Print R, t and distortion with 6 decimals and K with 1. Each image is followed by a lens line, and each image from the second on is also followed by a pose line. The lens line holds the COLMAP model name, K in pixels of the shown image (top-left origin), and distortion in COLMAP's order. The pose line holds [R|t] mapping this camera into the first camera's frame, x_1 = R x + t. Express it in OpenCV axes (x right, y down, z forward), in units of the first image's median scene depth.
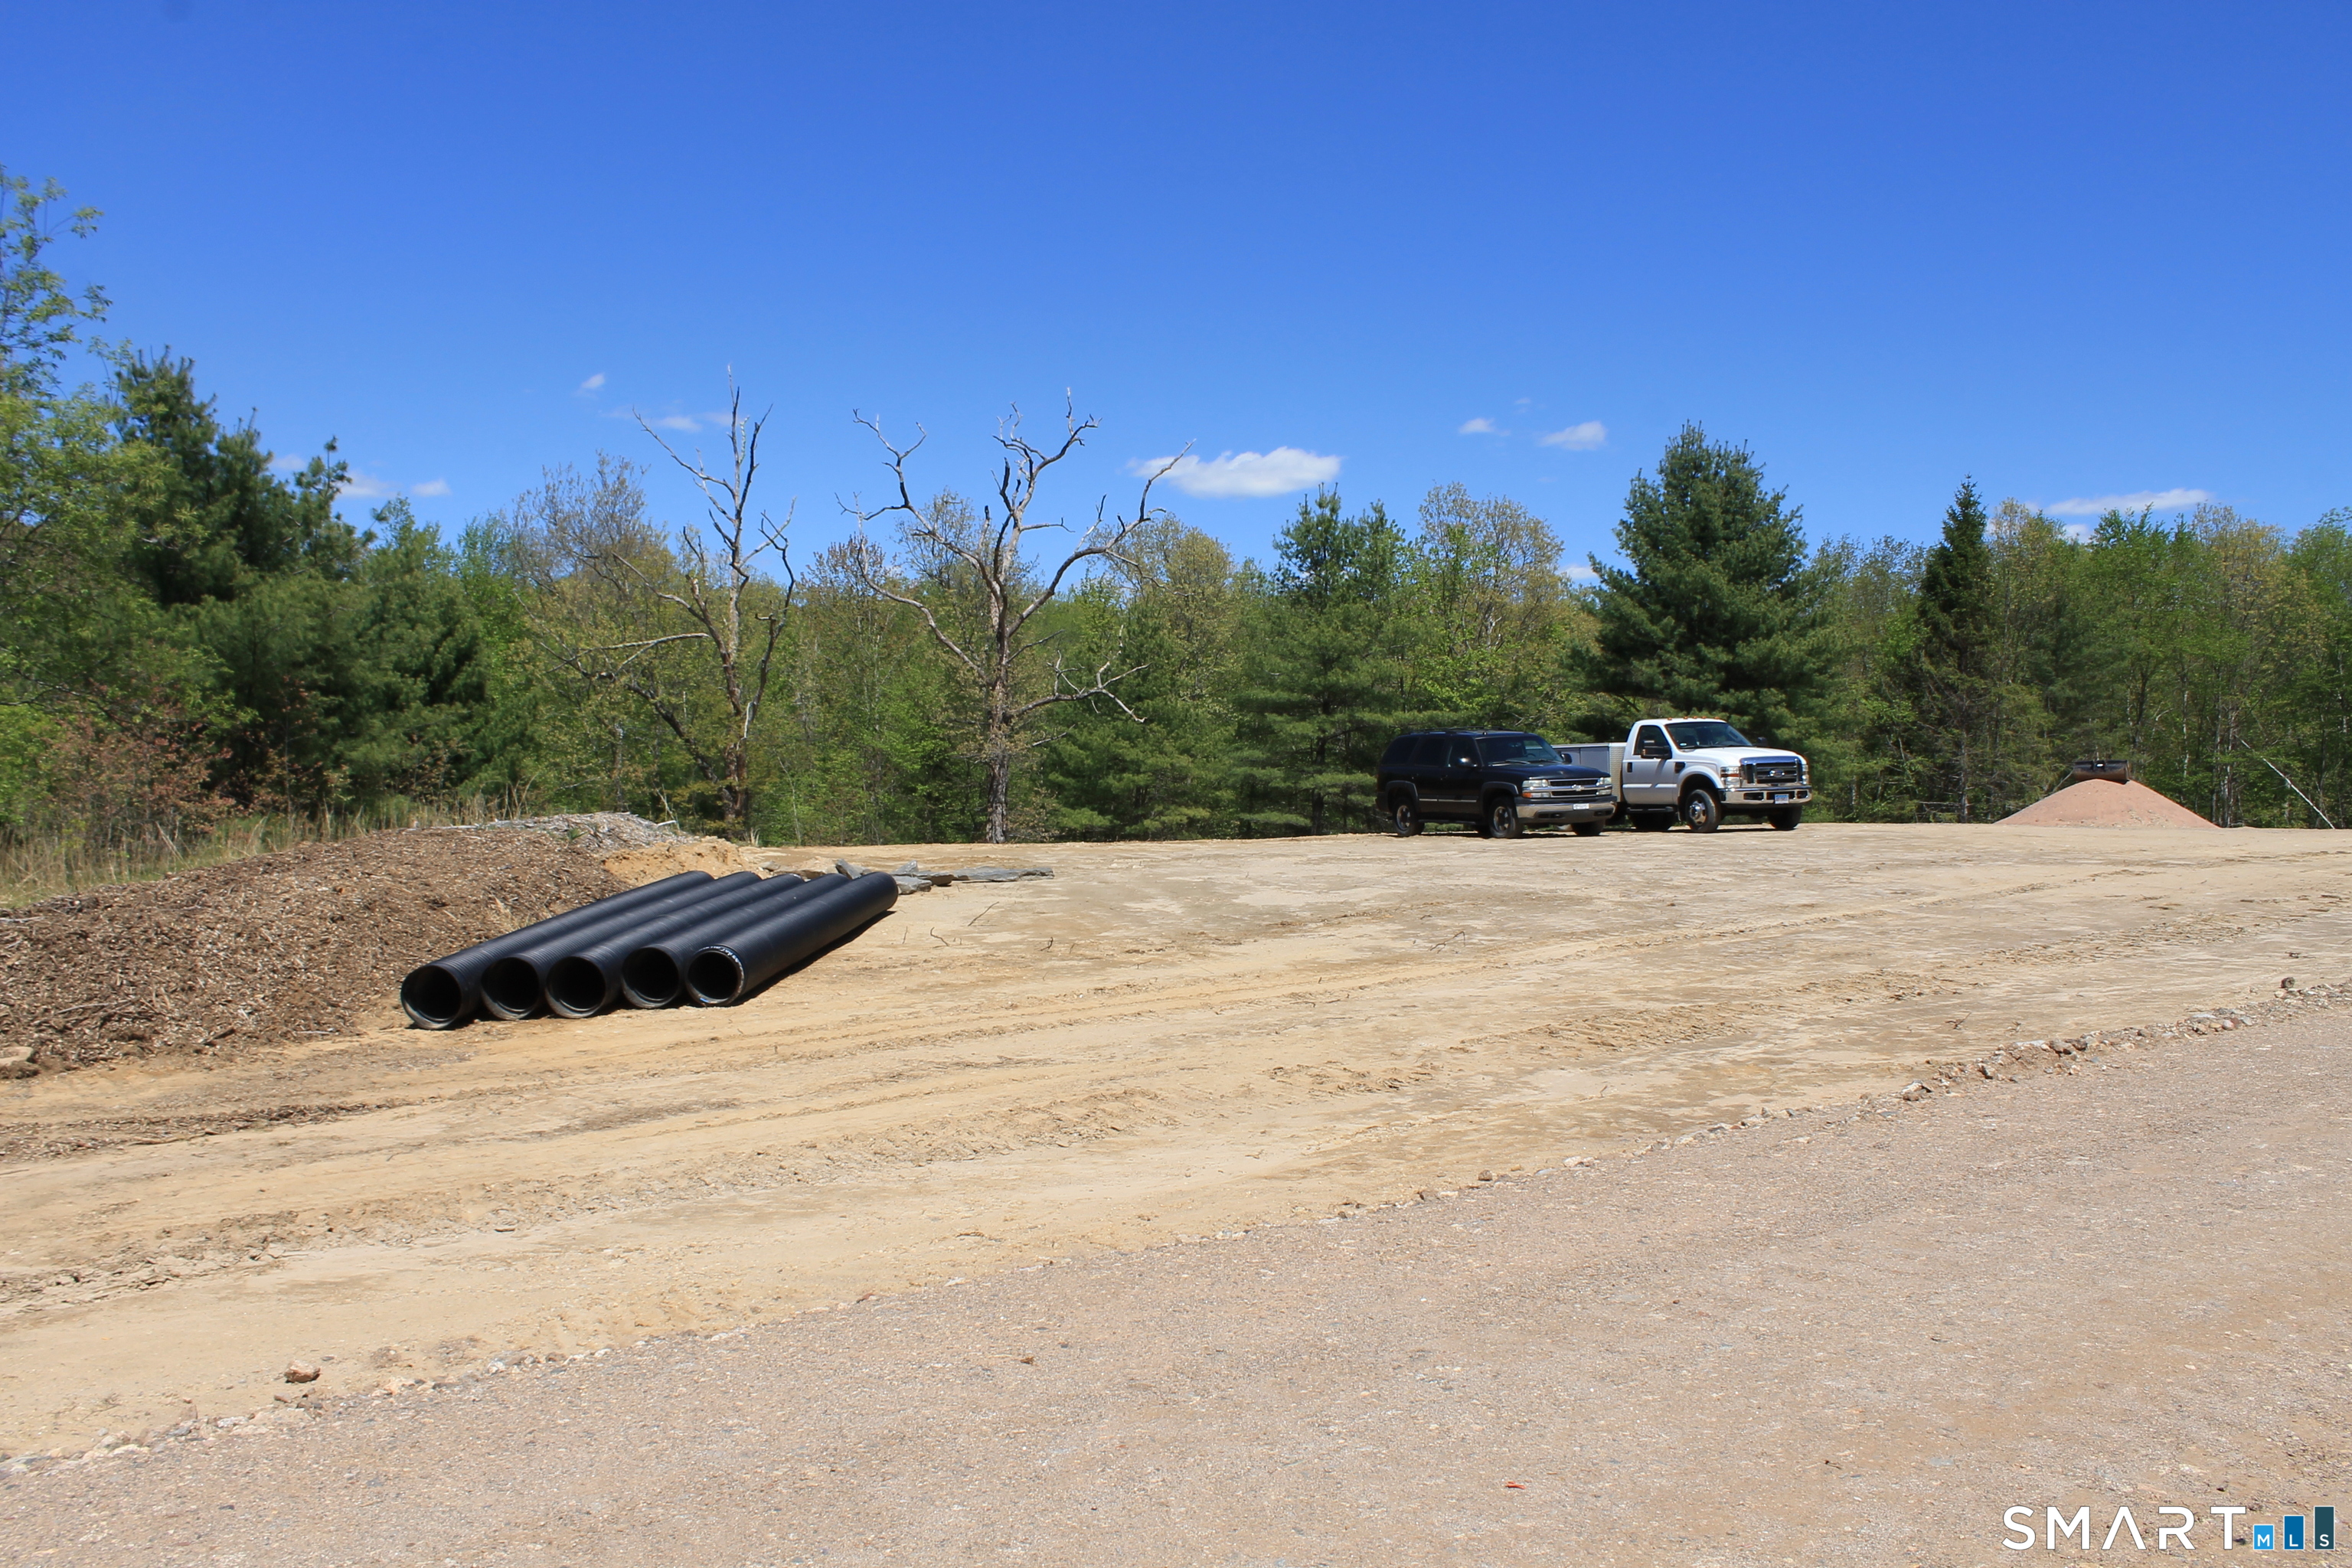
lens RADIAL K [[1991.3, 0, 1149.4], [0, 1991.3, 788.6], [0, 0, 1]] dist [-0.167918, 0.155634]
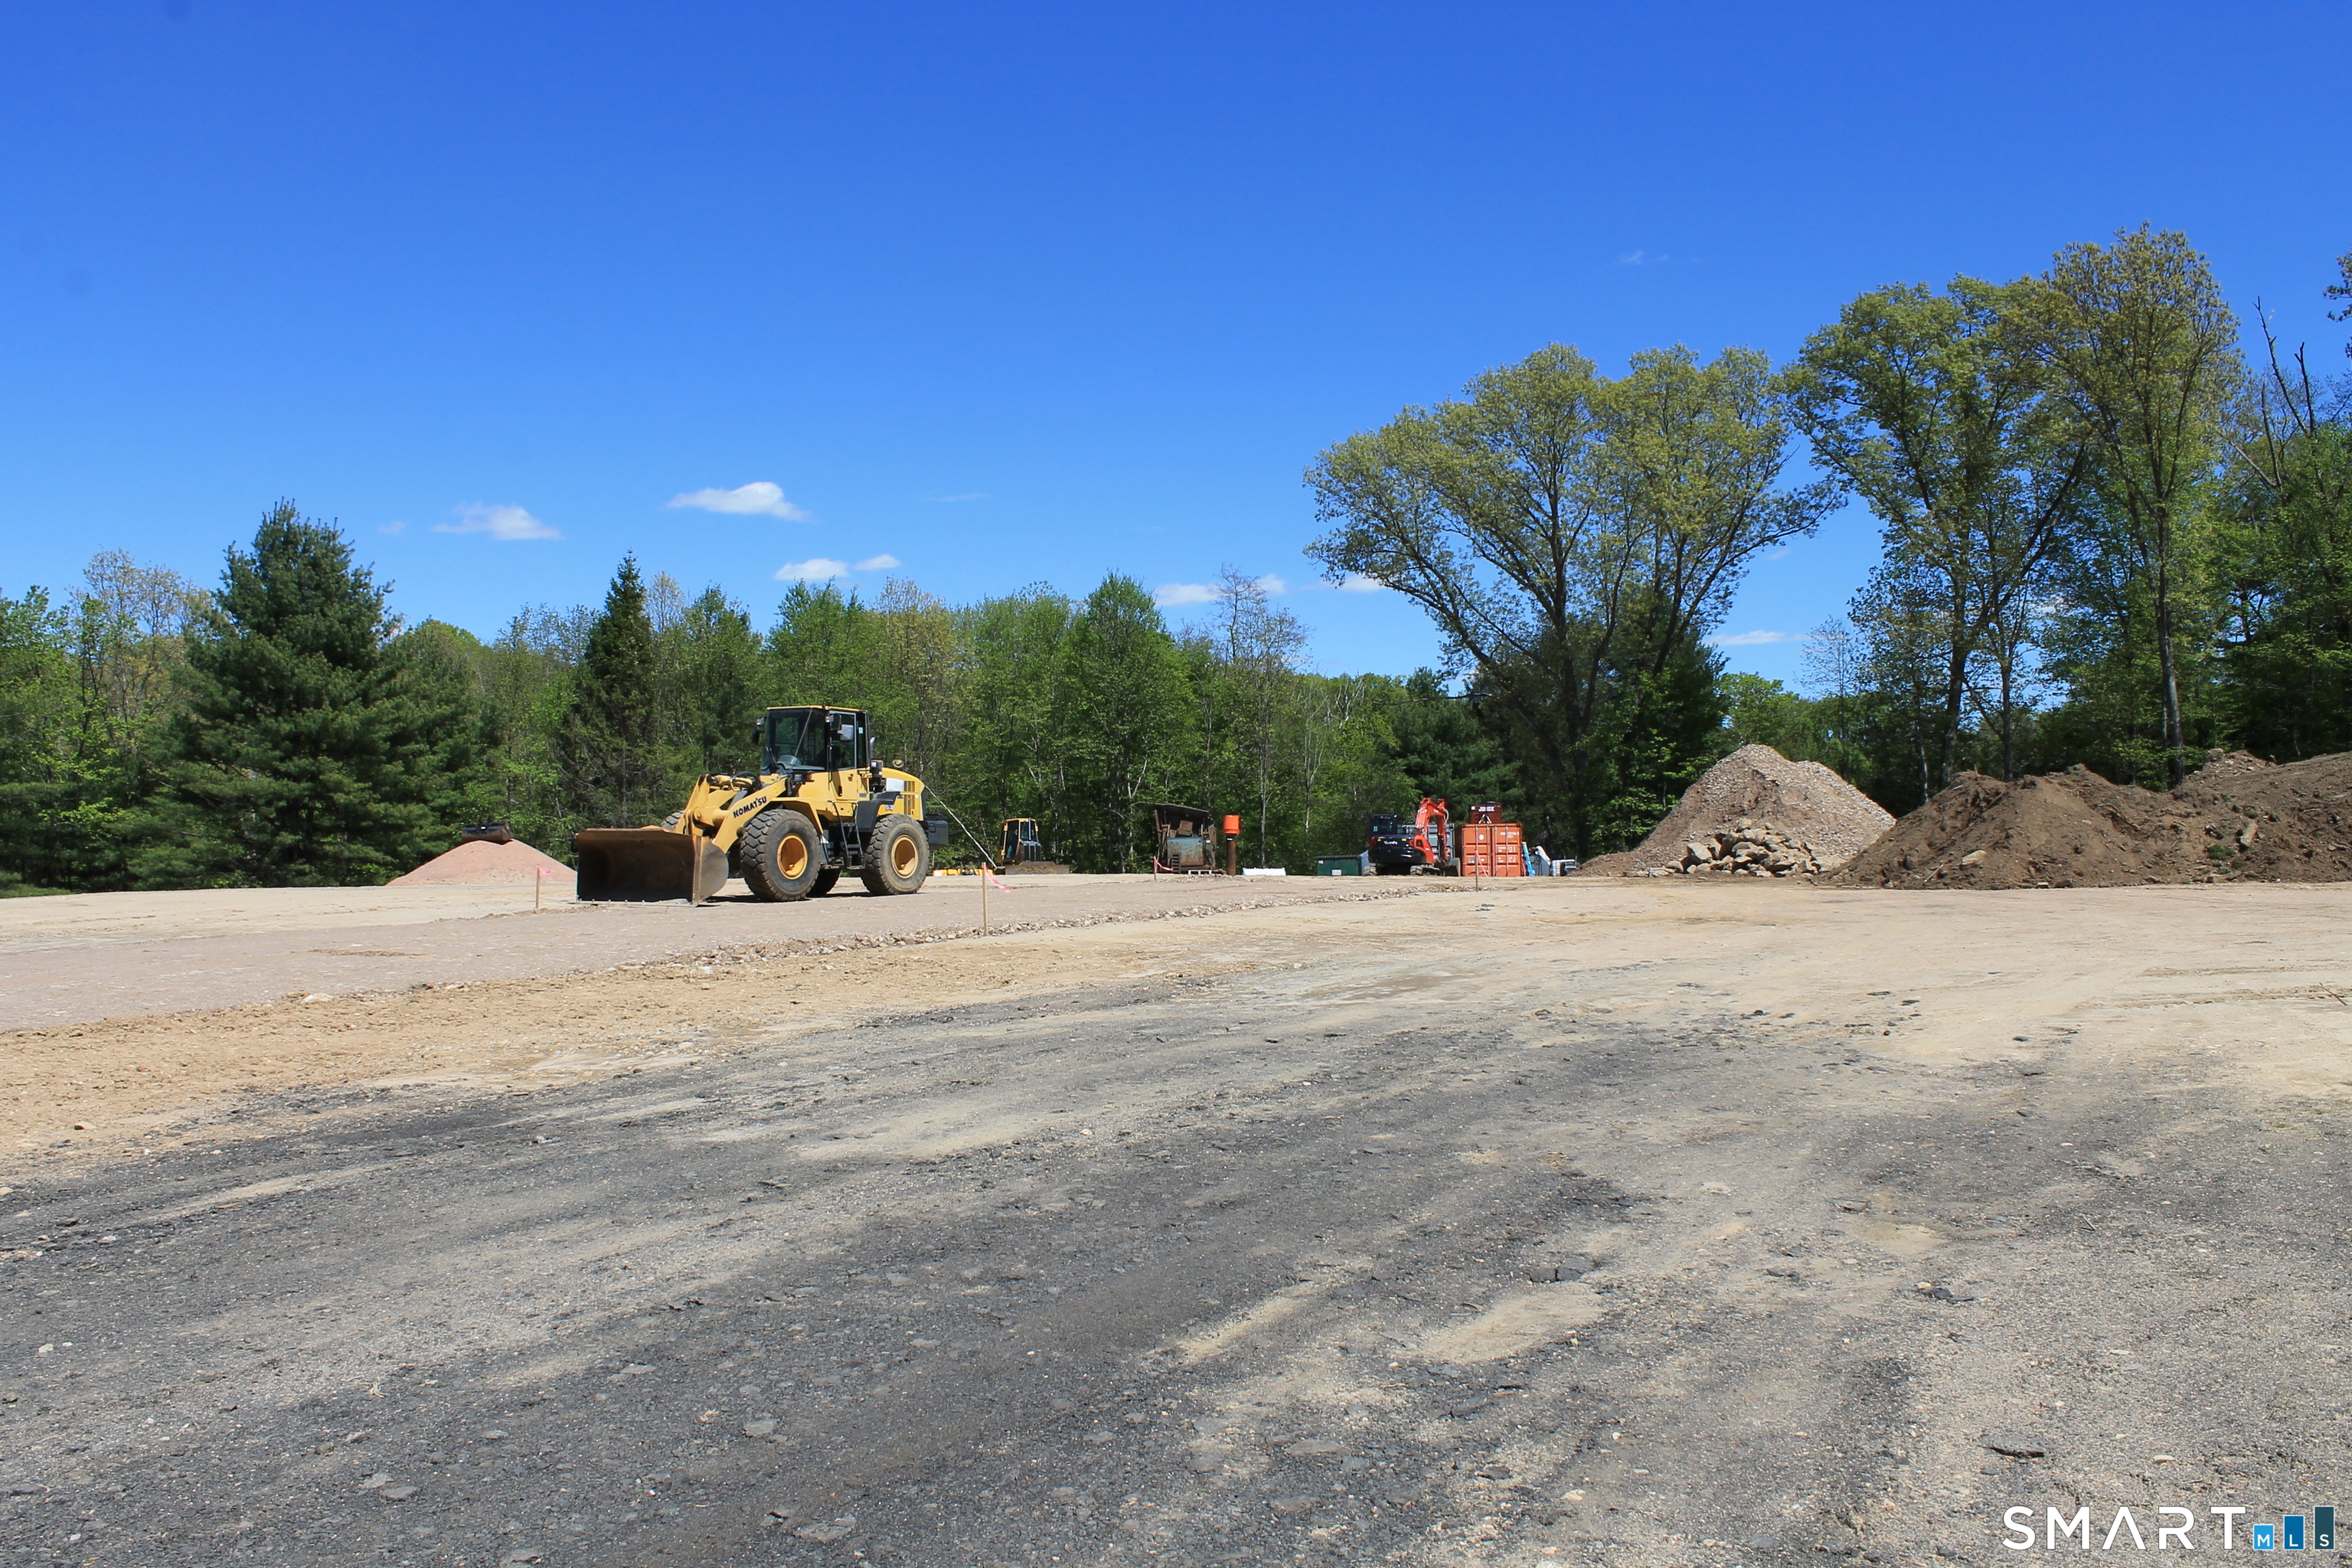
lens RADIAL K [[1991.3, 0, 1149.4], [0, 1991.3, 788.6], [0, 0, 1]] dist [-0.167918, 0.155634]
pose [[0.900909, -0.015671, 0.433724, 0.252003], [0.025861, 0.999511, -0.017602, -0.003795], [-0.433236, 0.027075, 0.900874, -0.124837]]
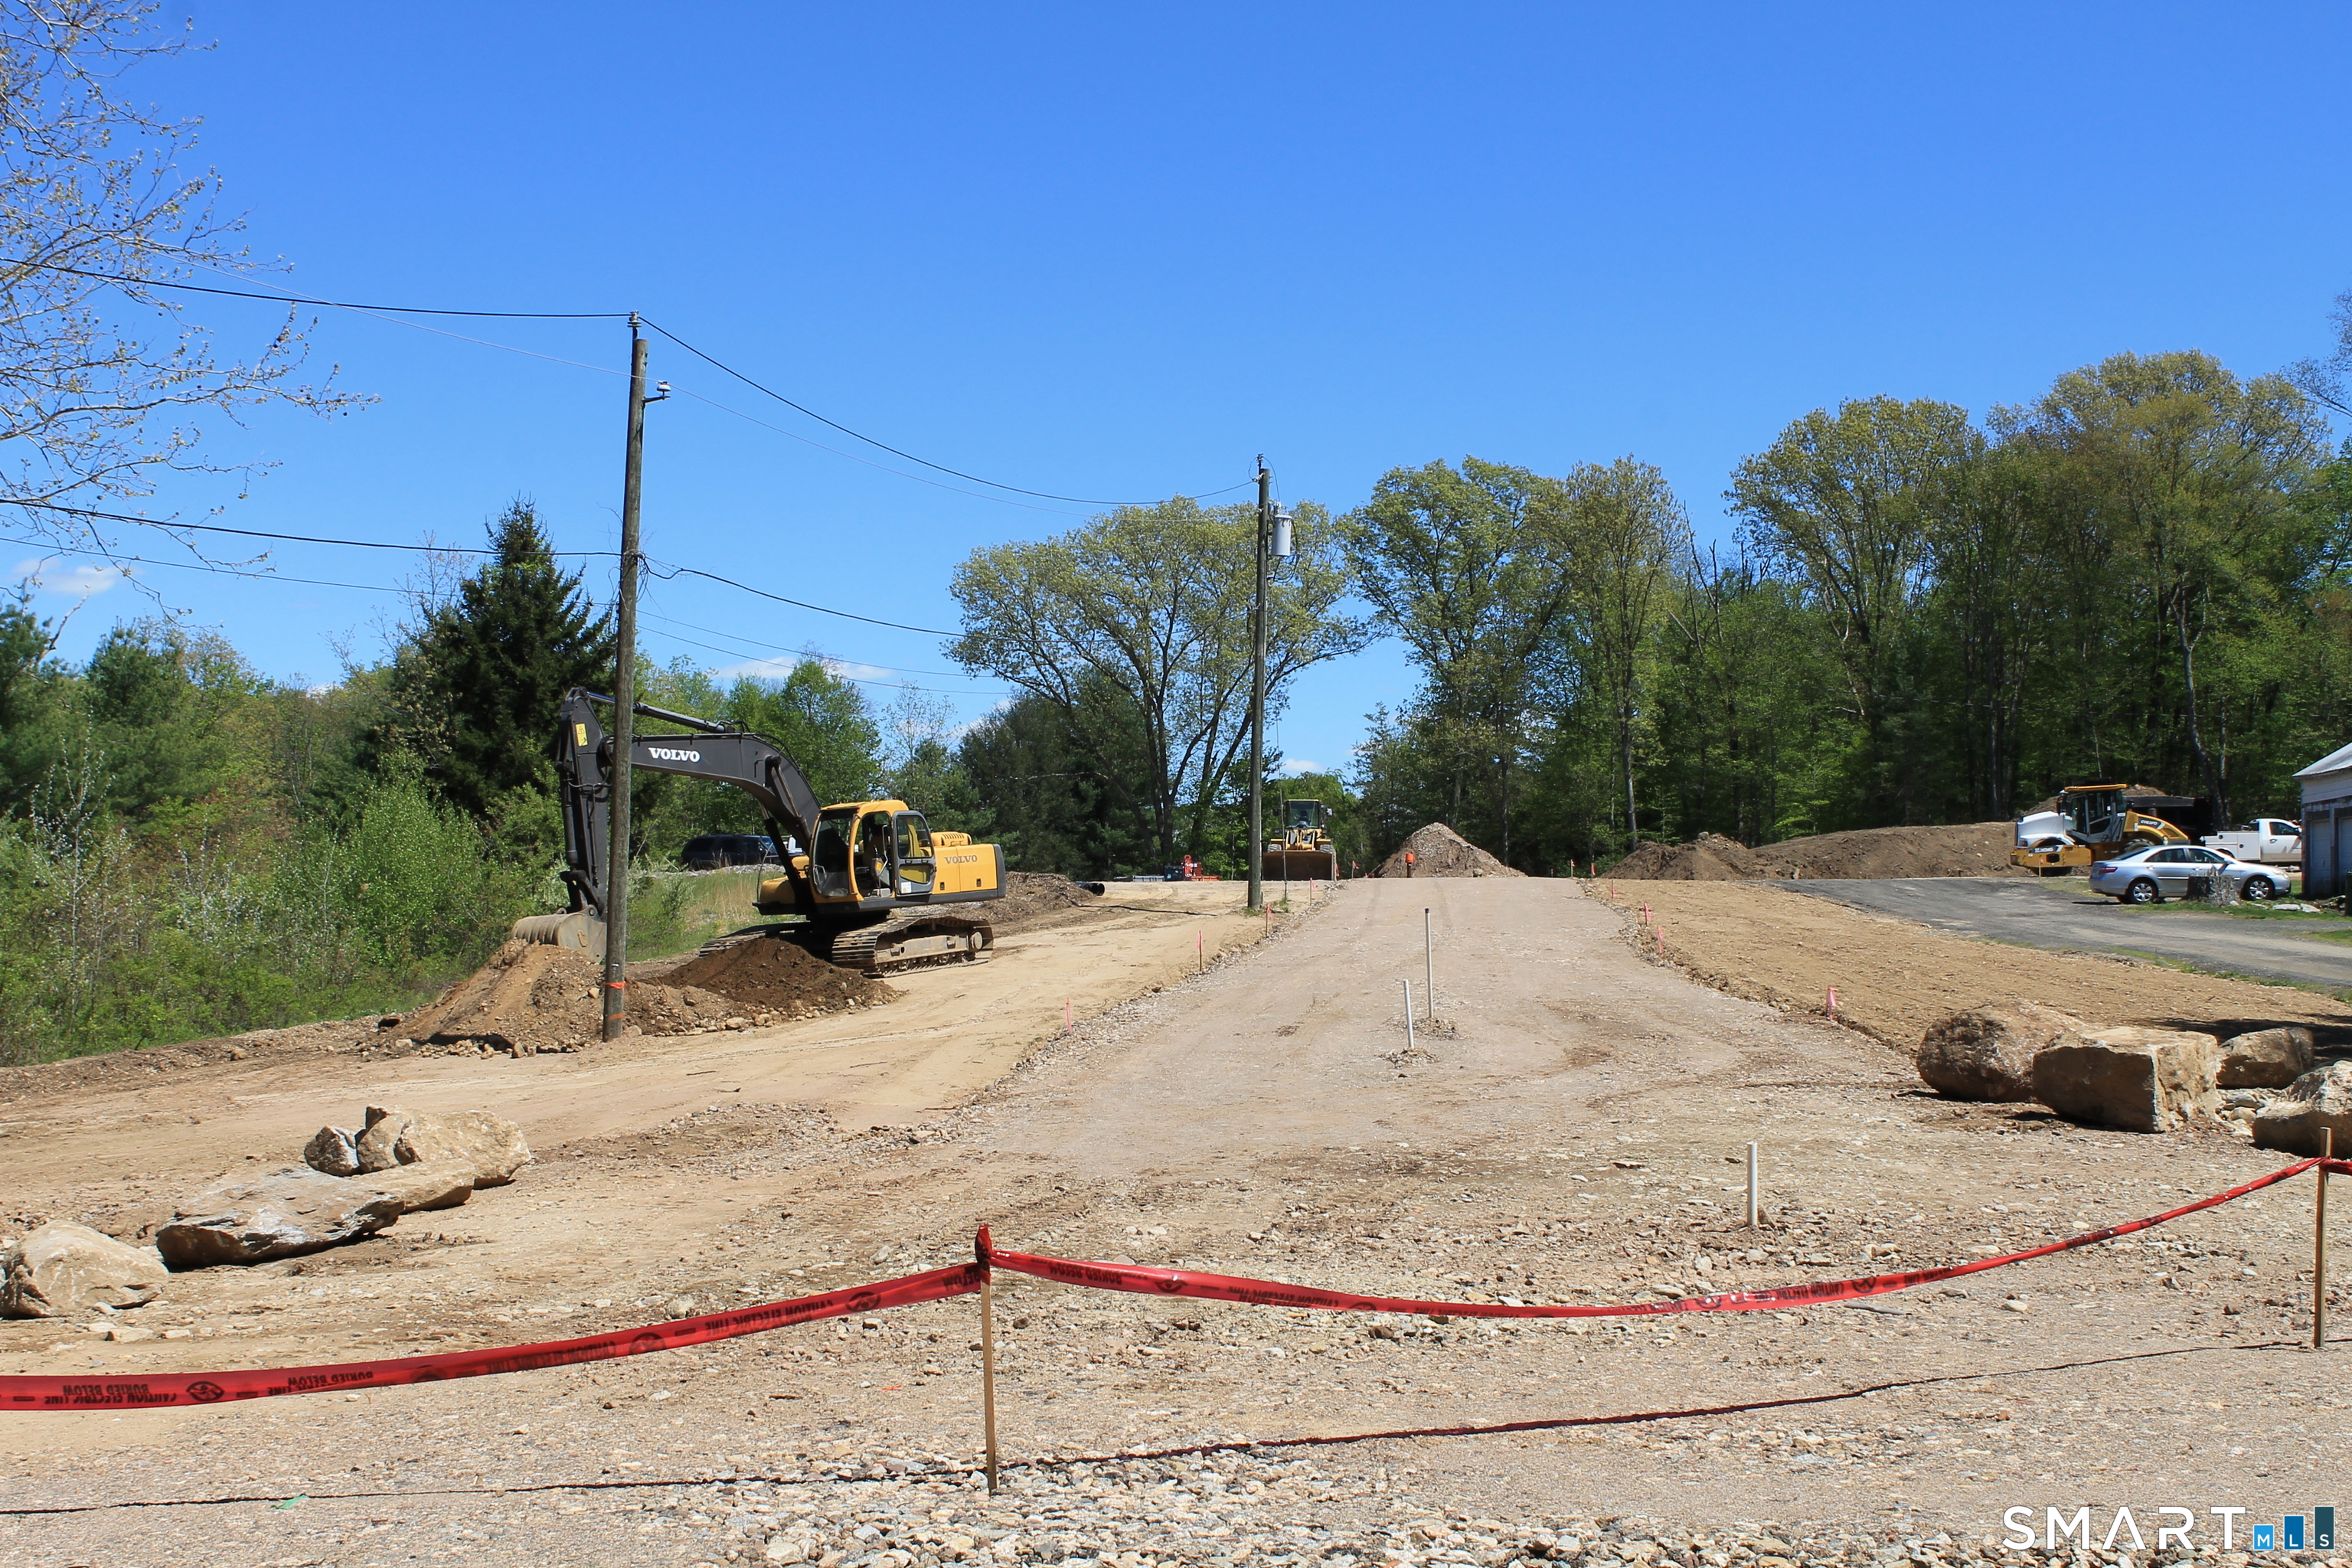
lens RADIAL K [[3066.9, 0, 1176.6], [0, 3066.9, 814.5], [0, 0, 1]] dist [-0.096432, 0.046114]
pose [[0.611894, 0.014218, 0.790812, -1.083228], [0.012931, 0.999525, -0.027976, 0.022250], [-0.790834, 0.027344, 0.611420, -0.666304]]
